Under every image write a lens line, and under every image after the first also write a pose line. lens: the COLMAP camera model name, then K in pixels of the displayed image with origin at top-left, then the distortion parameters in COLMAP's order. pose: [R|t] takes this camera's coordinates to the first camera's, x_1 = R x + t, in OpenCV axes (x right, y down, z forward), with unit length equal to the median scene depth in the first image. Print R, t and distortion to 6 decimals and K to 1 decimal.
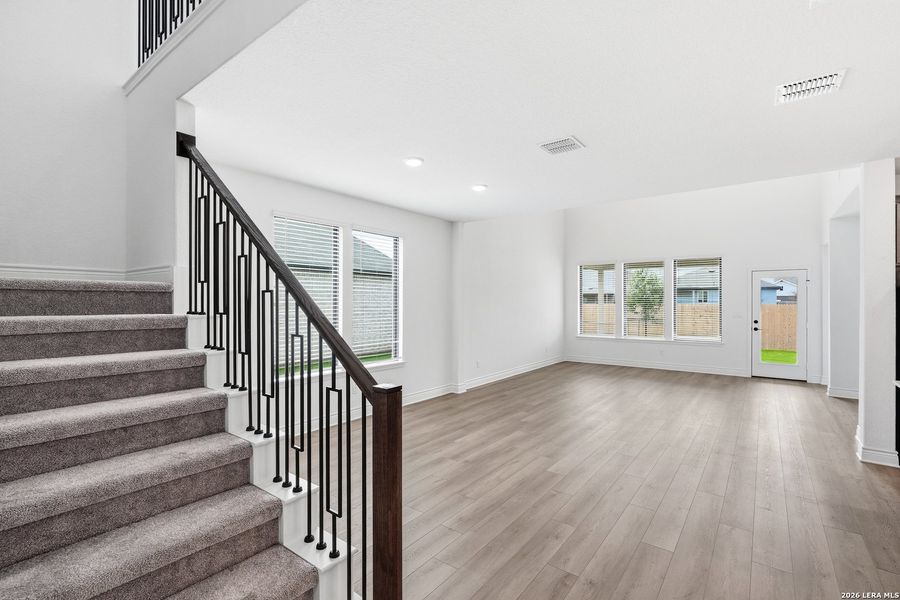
lens RADIAL K [[410.4, 0, 448.5], [0, 410.4, 301.5], [0, 0, 1]] dist [-0.012772, 0.005219]
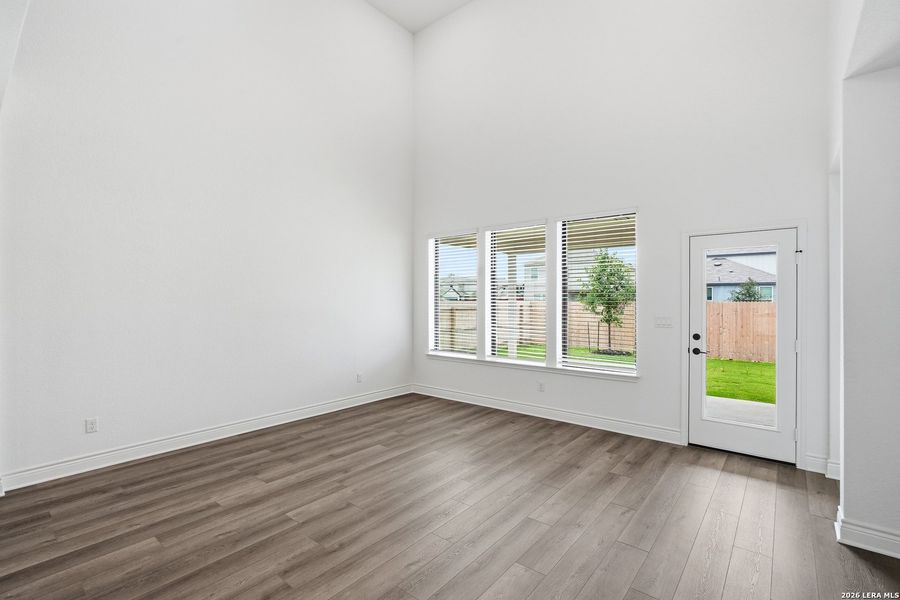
lens RADIAL K [[410.4, 0, 451.5], [0, 410.4, 300.4], [0, 0, 1]] dist [-0.012772, 0.005219]
pose [[0.999687, 0.001166, -0.024979, 1.053718], [-0.001073, 0.999993, 0.003713, 0.008340], [0.024984, -0.003685, 0.999681, 1.110817]]
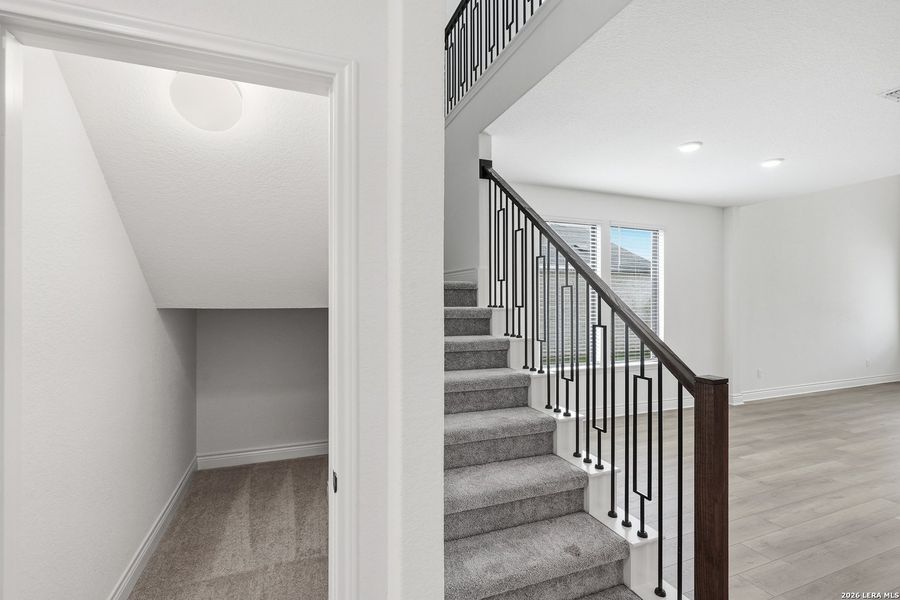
lens RADIAL K [[410.4, 0, 452.0], [0, 410.4, 299.3], [0, 0, 1]] dist [-0.012772, 0.005219]
pose [[0.857563, -0.002012, -0.514375, -0.077139], [0.000110, 0.999993, -0.003729, 0.008464], [0.514379, 0.003142, 0.857557, -0.076137]]
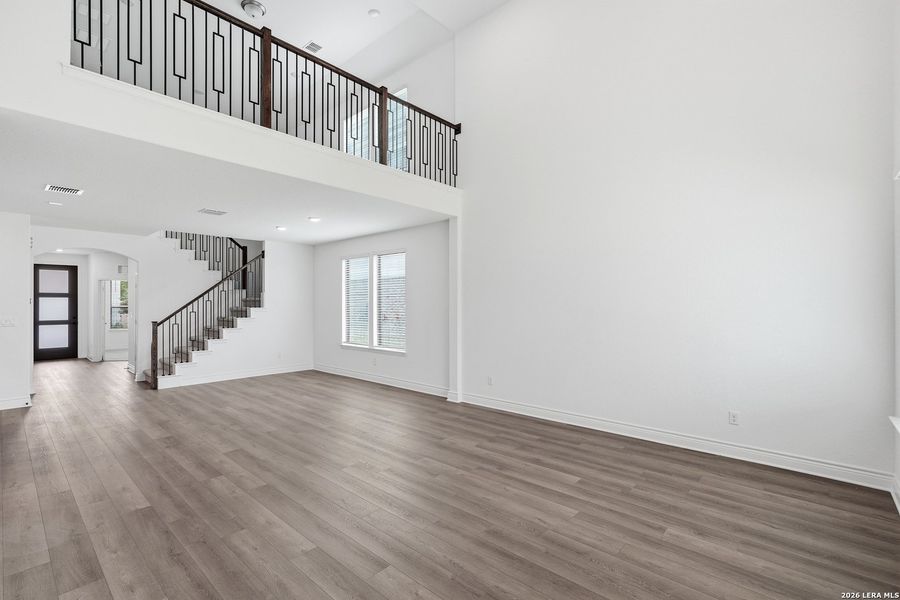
lens RADIAL K [[410.4, 0, 442.9], [0, 410.4, 300.2], [0, 0, 1]] dist [-0.012772, 0.005219]
pose [[-0.087539, -0.012312, -0.996085, 1.820703], [0.002754, 0.999917, -0.012601, 0.012480], [0.996157, -0.003846, -0.087498, 2.031908]]
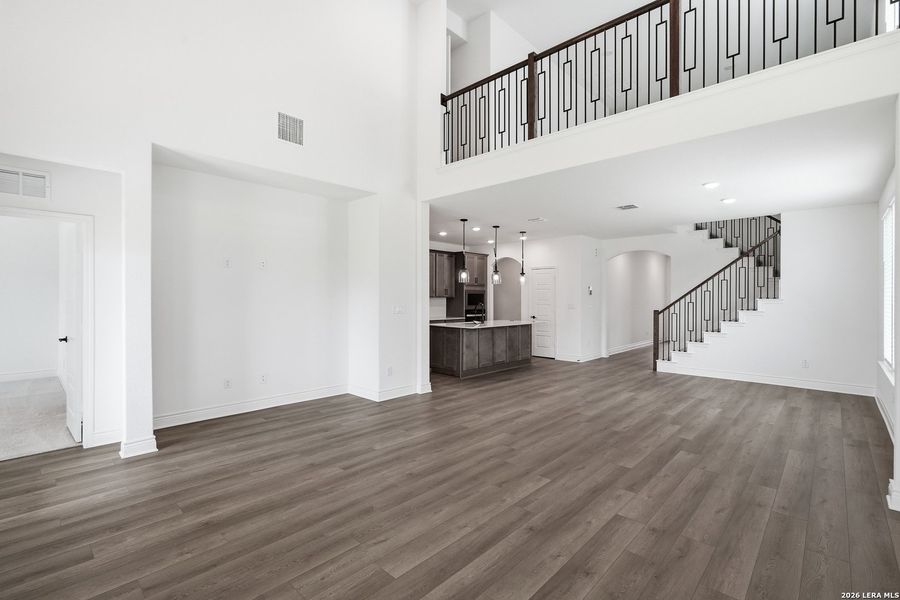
lens RADIAL K [[410.4, 0, 446.2], [0, 410.4, 298.9], [0, 0, 1]] dist [-0.012772, 0.005219]
pose [[-0.994573, -0.005022, 0.103919, 0.851898], [-0.004692, 0.999983, 0.003418, 0.025214], [-0.103934, 0.002912, -0.994580, 2.796879]]
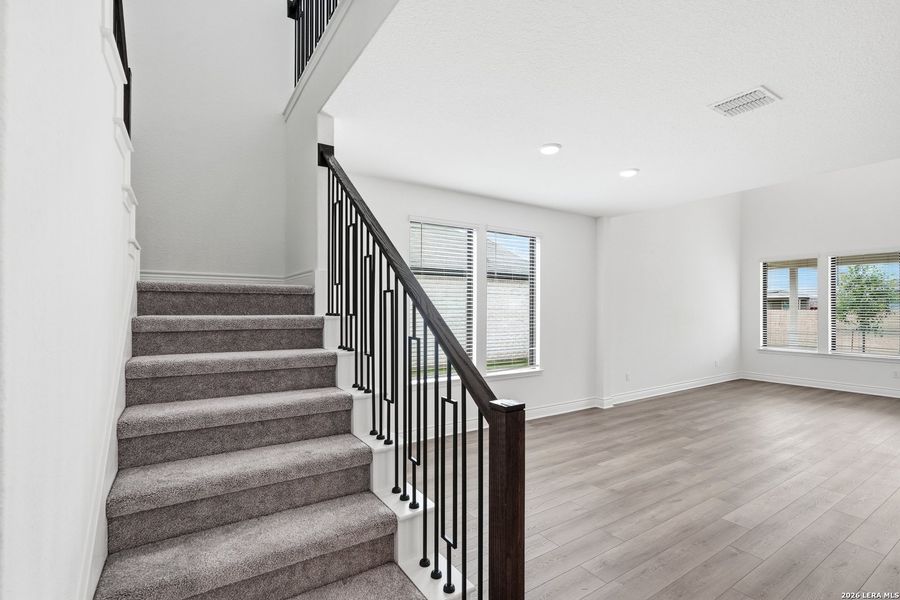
lens RADIAL K [[410.4, 0, 448.2], [0, 410.4, 307.0], [0, 0, 1]] dist [-0.012772, 0.005219]
pose [[0.942617, 0.000392, -0.333877, 0.005478], [-0.000941, 0.999998, -0.001483, 0.007846], [0.333876, 0.001712, 0.942615, 0.084304]]
